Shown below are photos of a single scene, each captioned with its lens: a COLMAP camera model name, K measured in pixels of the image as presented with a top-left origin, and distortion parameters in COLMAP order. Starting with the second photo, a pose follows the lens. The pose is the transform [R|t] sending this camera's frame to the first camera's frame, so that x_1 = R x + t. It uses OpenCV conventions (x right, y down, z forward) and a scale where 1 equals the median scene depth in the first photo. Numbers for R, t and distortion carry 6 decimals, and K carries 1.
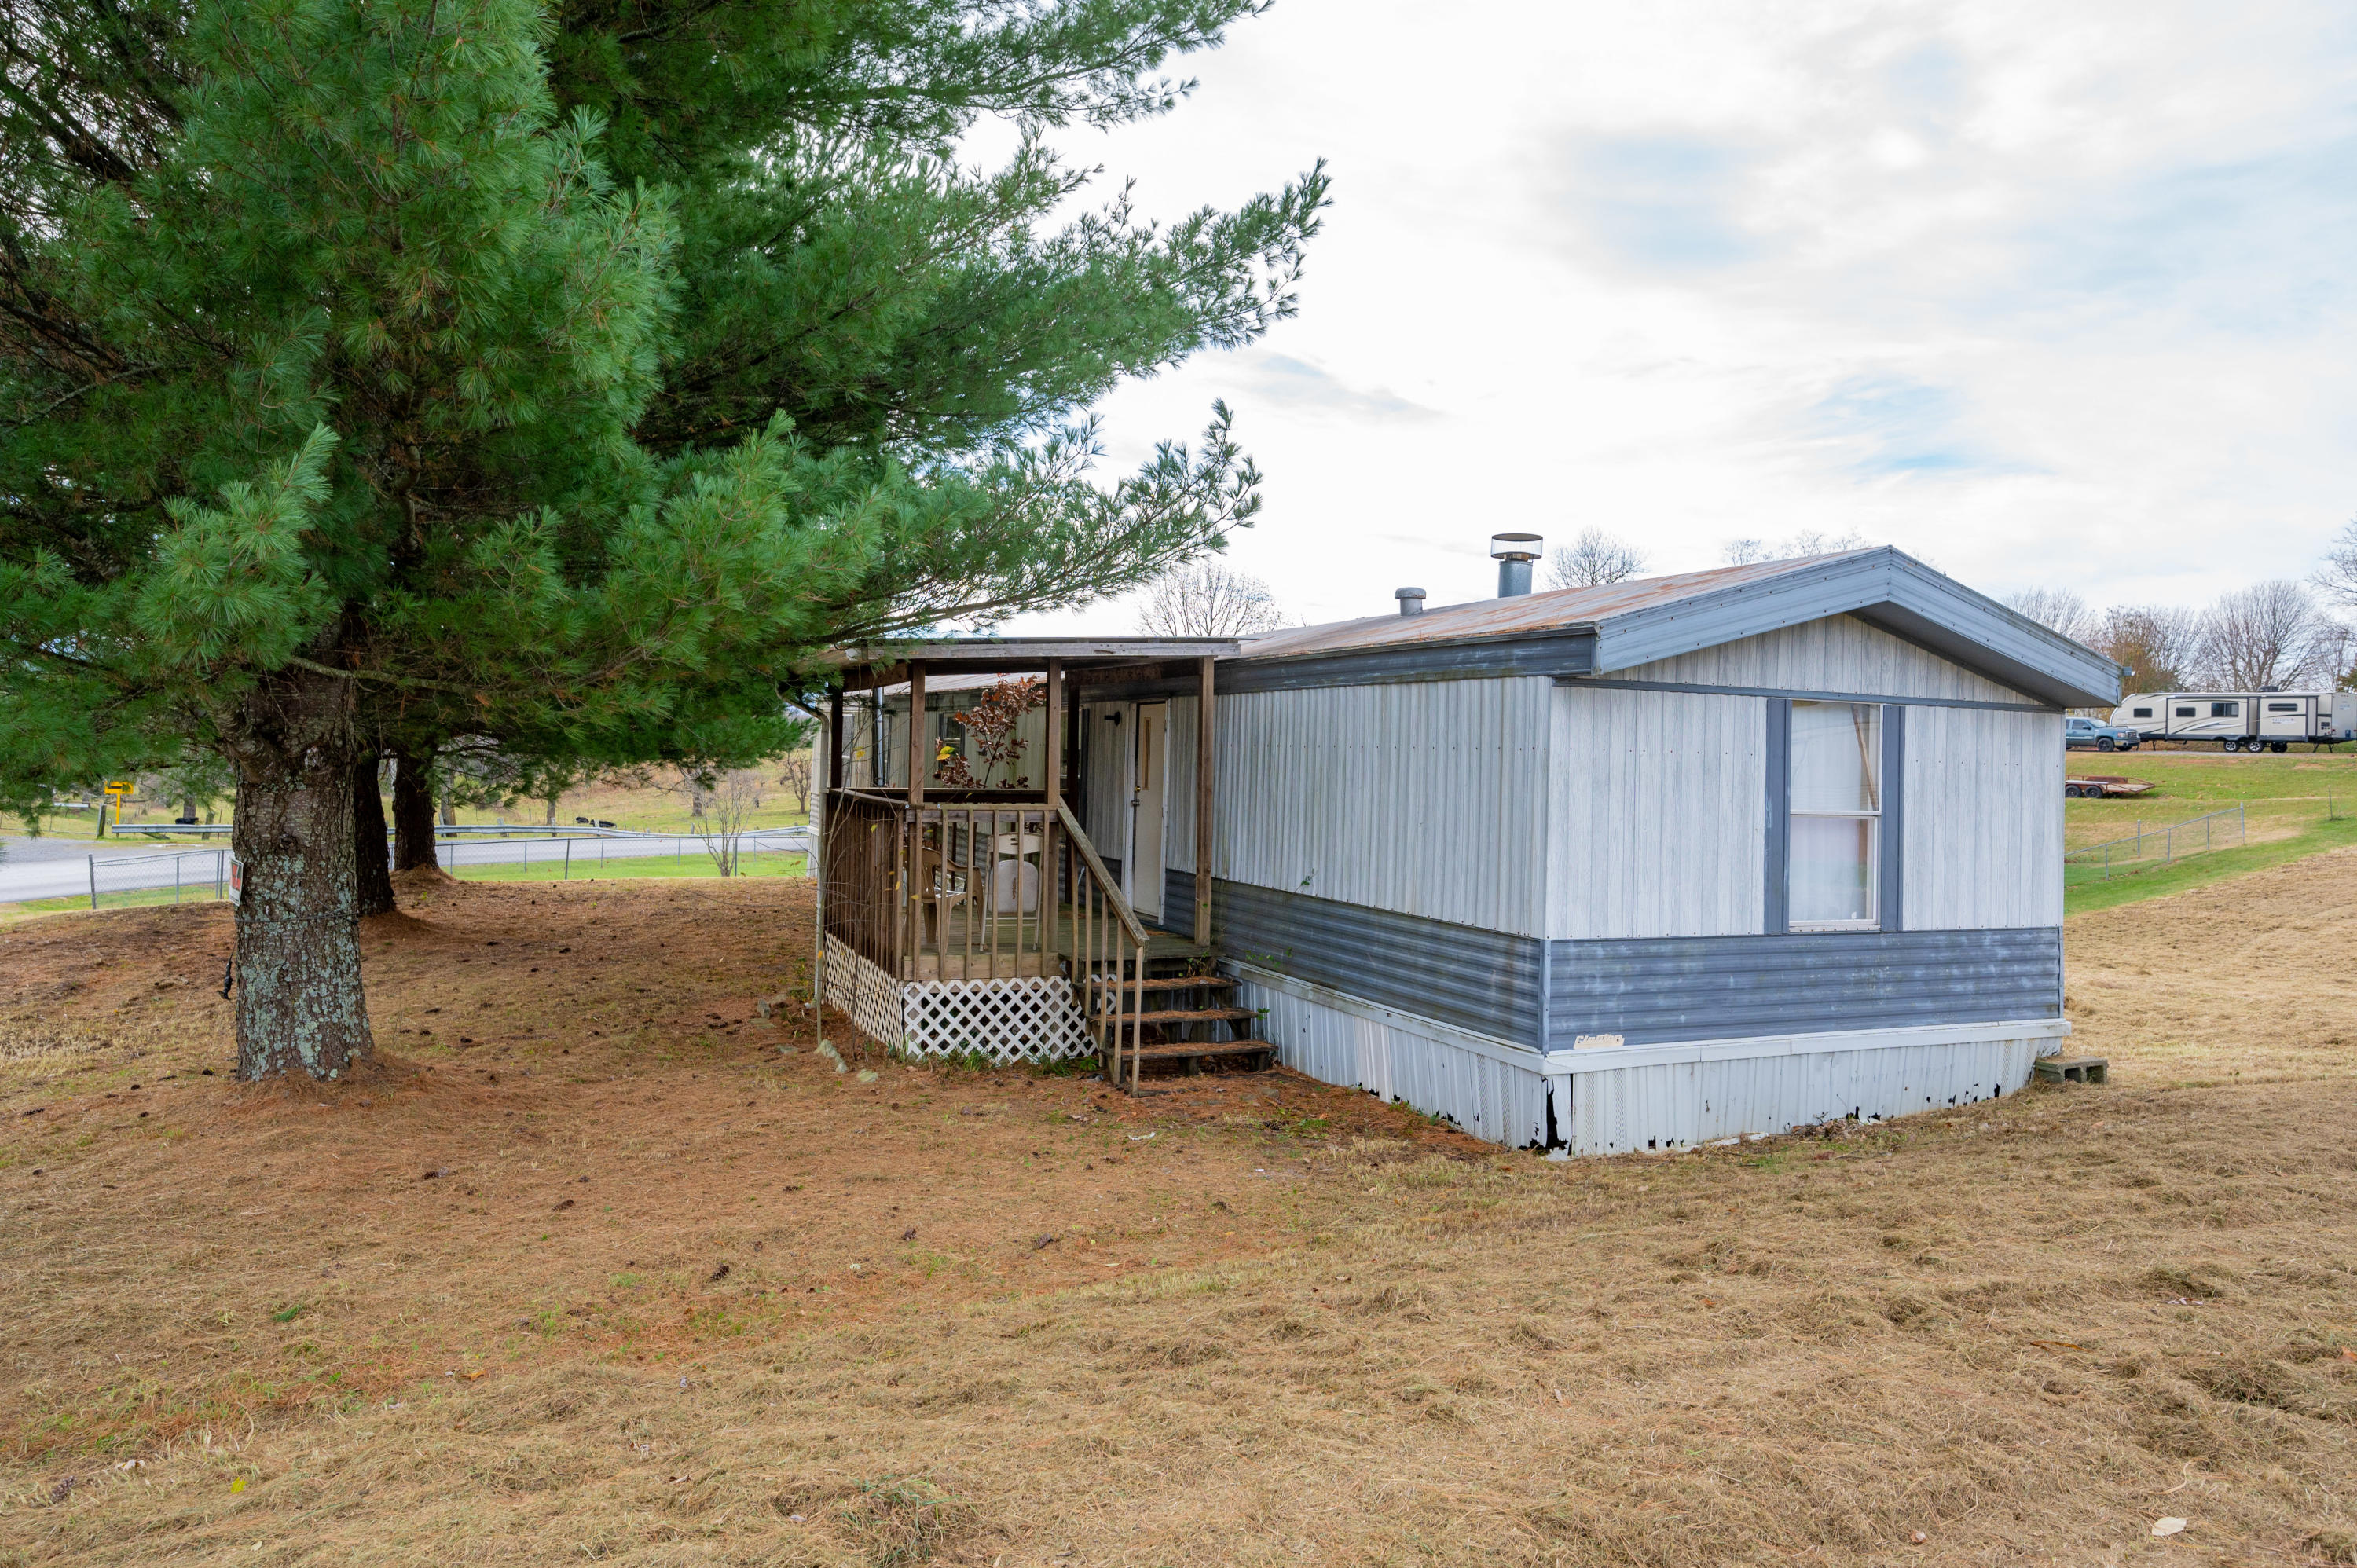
lens RADIAL K [[1461.4, 0, 1176.7], [0, 1461.4, 773.3], [0, 0, 1]] dist [-0.004331, 0.000513]
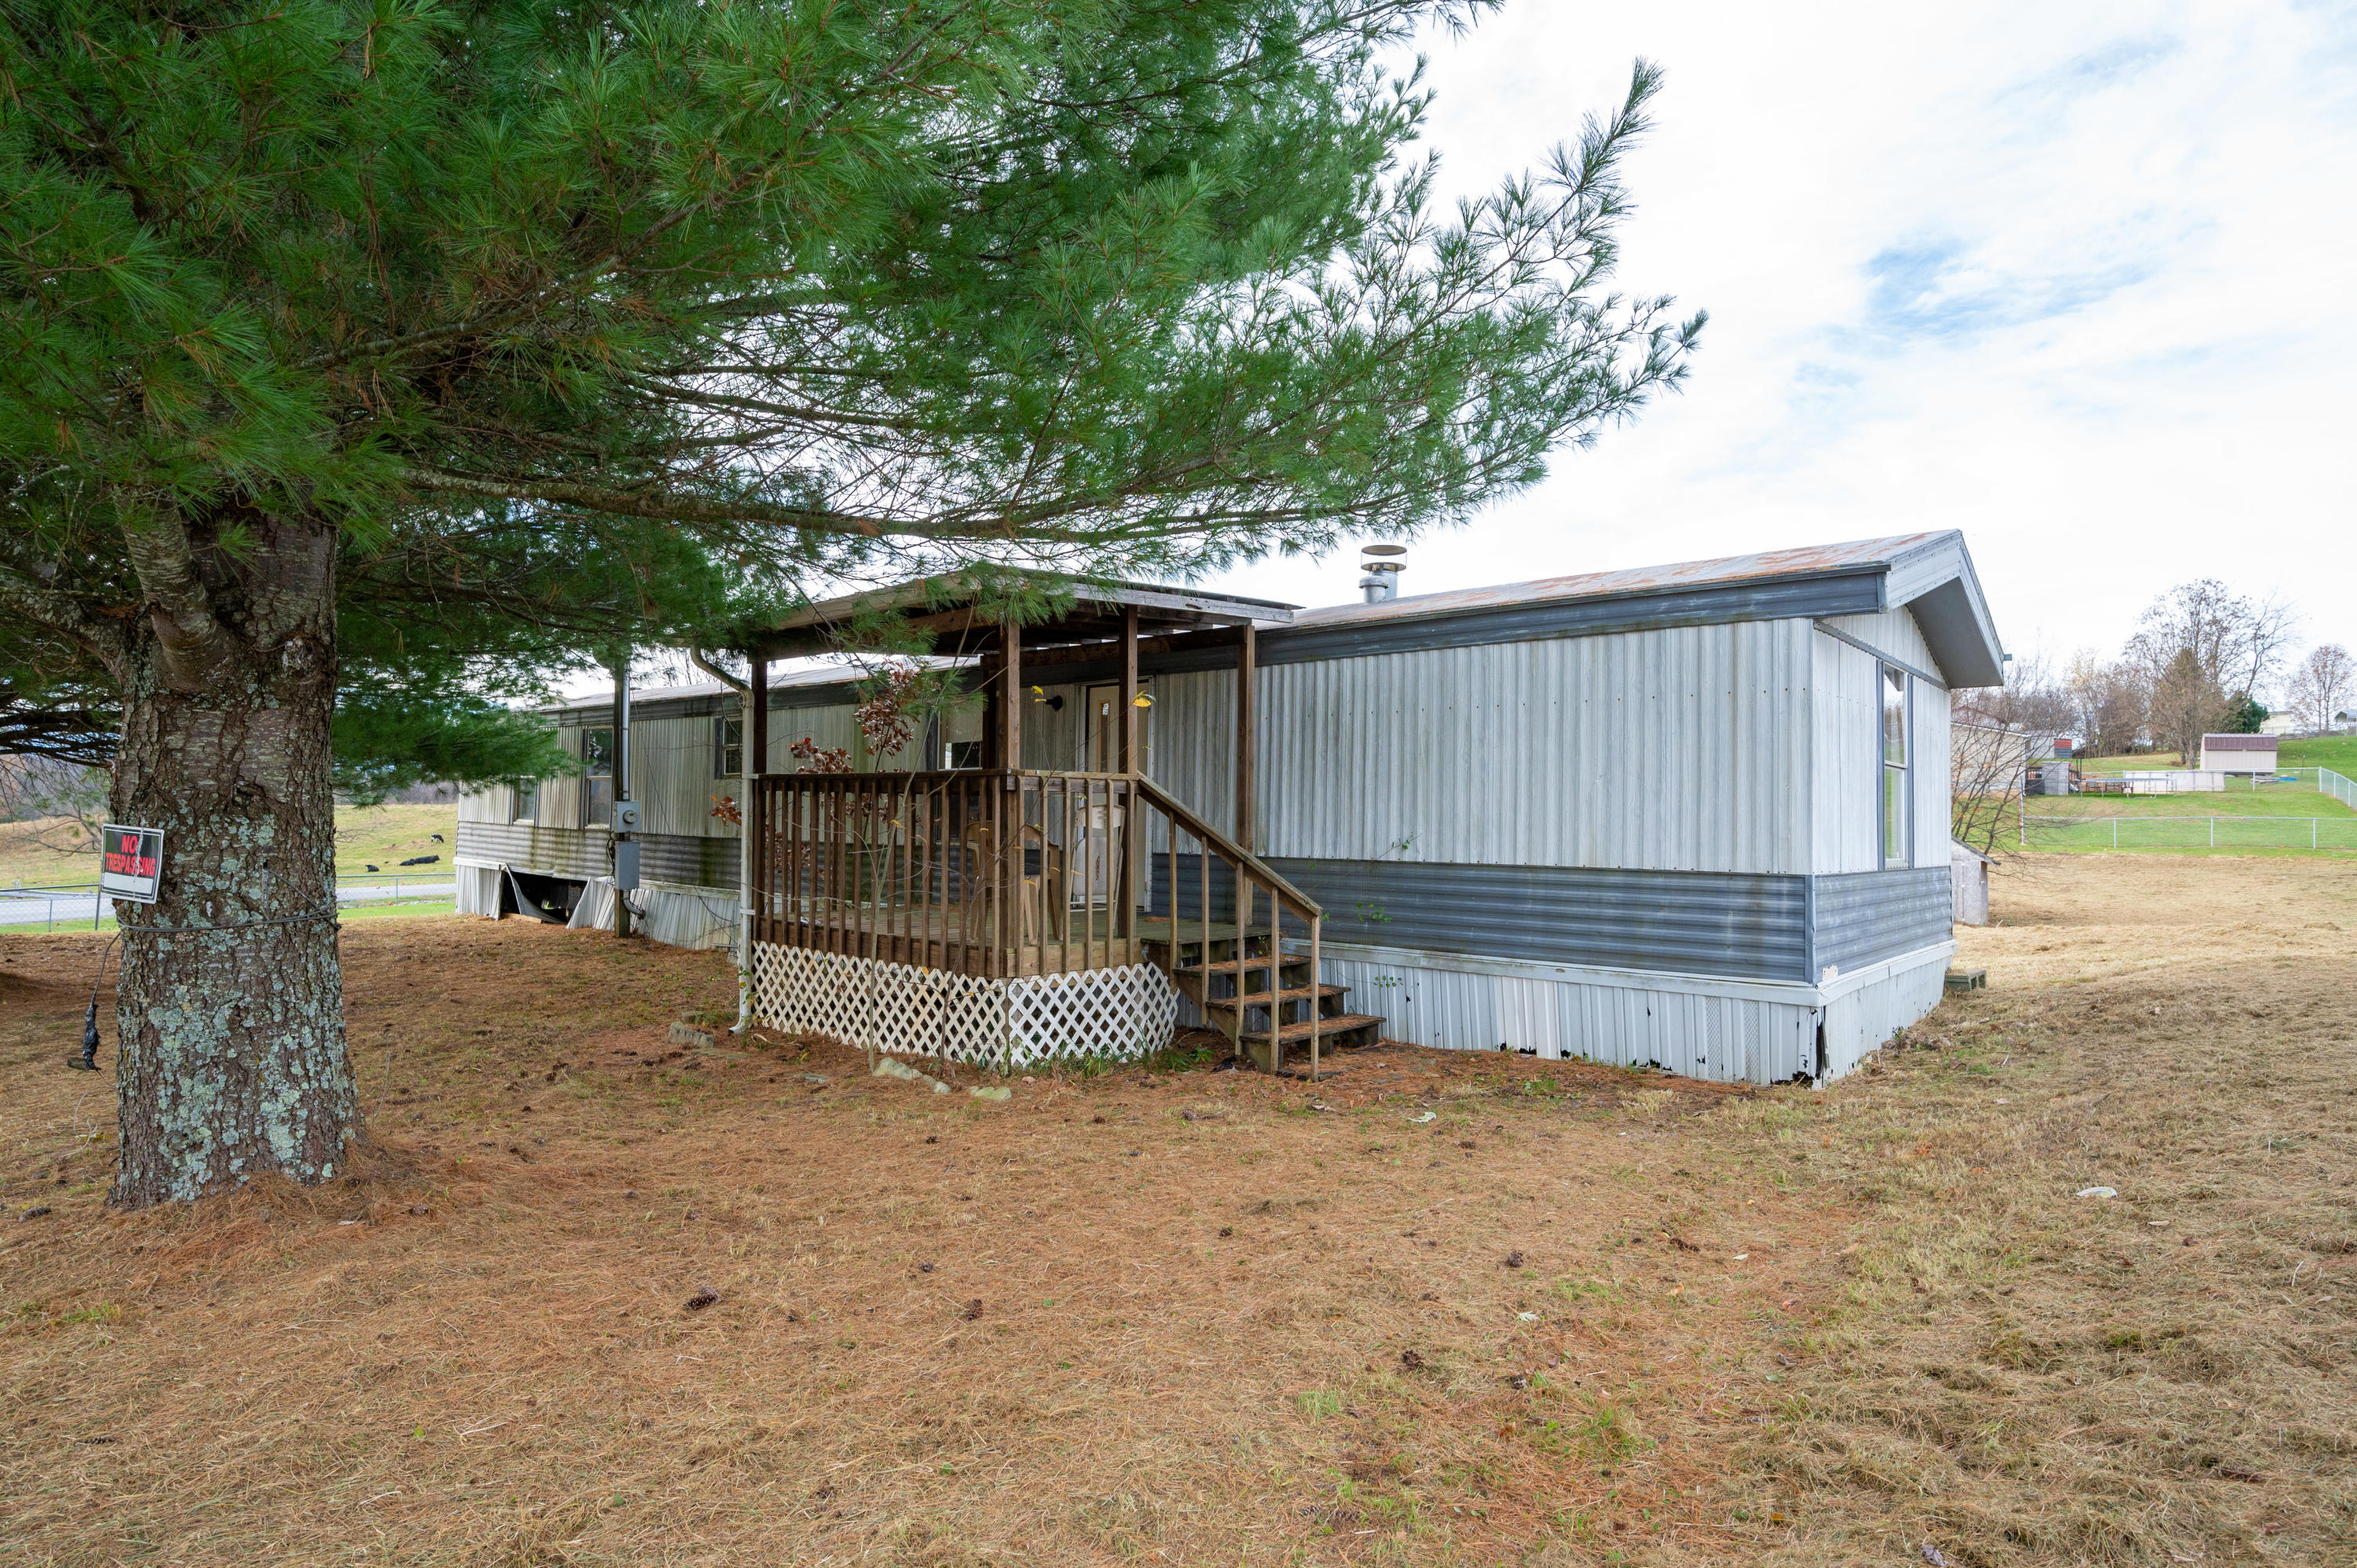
lens RADIAL K [[1211.7, 0, 1194.3], [0, 1211.7, 820.8], [0, 0, 1]] dist [-0.001764, -0.000217]
pose [[0.907914, -0.015169, 0.418883, -0.454373], [0.016477, 0.999864, 0.000495, 0.062811], [-0.418833, 0.006453, 0.908040, 0.377310]]
